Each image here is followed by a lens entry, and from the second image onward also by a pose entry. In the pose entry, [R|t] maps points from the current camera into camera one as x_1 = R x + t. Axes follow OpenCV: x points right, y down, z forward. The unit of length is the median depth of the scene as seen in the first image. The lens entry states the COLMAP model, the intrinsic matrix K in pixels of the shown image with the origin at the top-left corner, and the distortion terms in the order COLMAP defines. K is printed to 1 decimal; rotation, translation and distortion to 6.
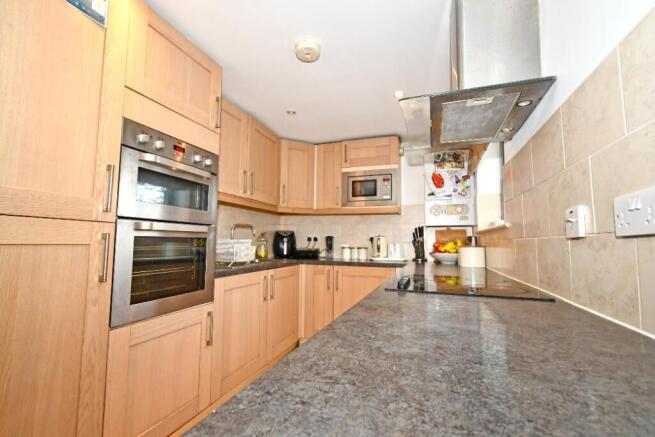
lens RADIAL K [[290.9, 0, 327.0], [0, 290.9, 219.0], [0, 0, 1]] dist [0.009135, -0.000061]
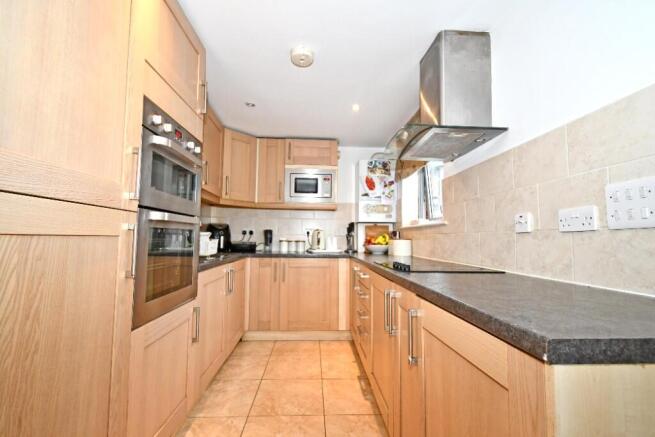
lens RADIAL K [[290.9, 0, 325.8], [0, 290.9, 218.4], [0, 0, 1]] dist [0.009135, -0.000061]
pose [[0.922705, 0.026635, 0.384586, -0.239636], [-0.033614, 0.999369, 0.011434, 0.001263], [-0.384039, -0.023478, 0.923018, -0.022453]]
